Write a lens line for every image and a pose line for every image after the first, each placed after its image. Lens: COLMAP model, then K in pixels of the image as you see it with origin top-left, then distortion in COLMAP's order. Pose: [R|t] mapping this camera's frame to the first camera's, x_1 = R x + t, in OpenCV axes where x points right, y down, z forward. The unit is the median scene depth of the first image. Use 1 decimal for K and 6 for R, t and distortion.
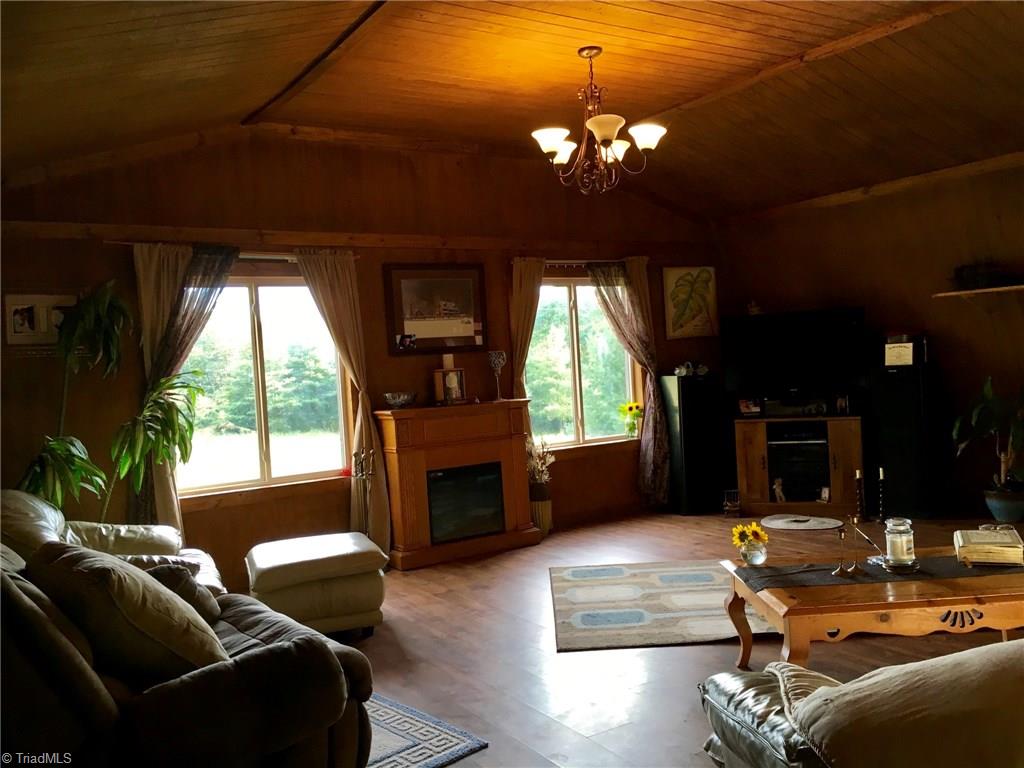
lens RADIAL K [[883.0, 0, 515.1], [0, 883.0, 383.7], [0, 0, 1]] dist [0.048313, 0.004232]
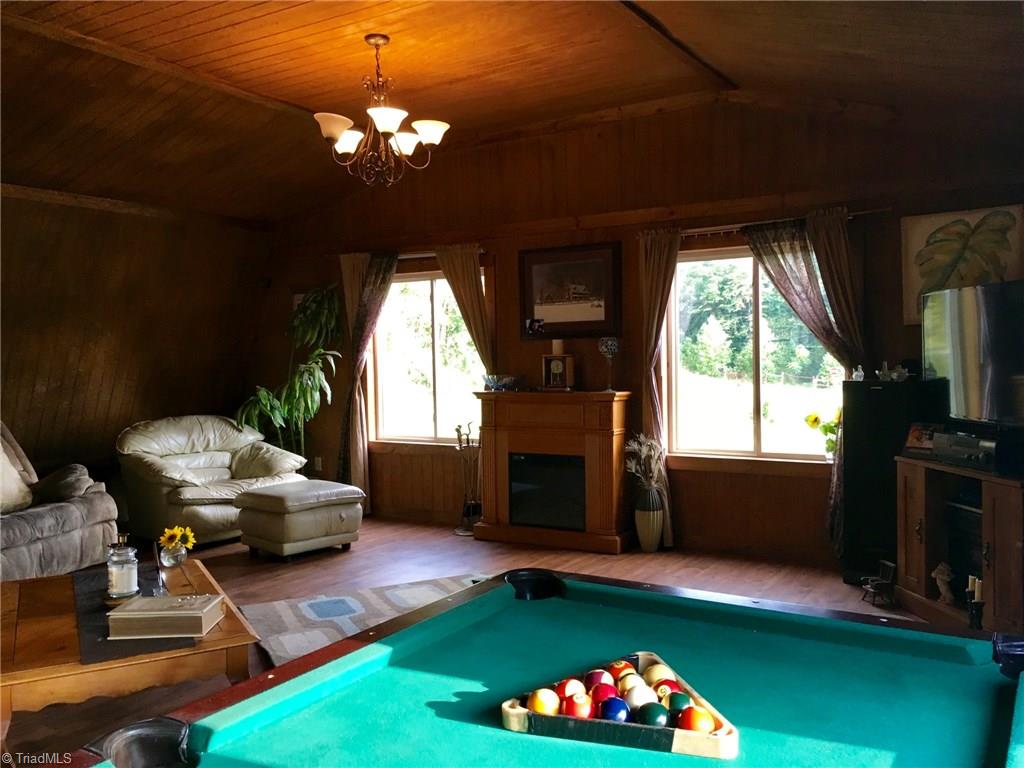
lens RADIAL K [[883.0, 0, 515.0], [0, 883.0, 384.6], [0, 0, 1]] dist [0.048313, 0.004232]
pose [[0.433035, 0.082323, -0.897610, 0.790132], [-0.032912, 0.996601, 0.075524, -0.056314], [0.900776, -0.003163, 0.434273, 0.532763]]
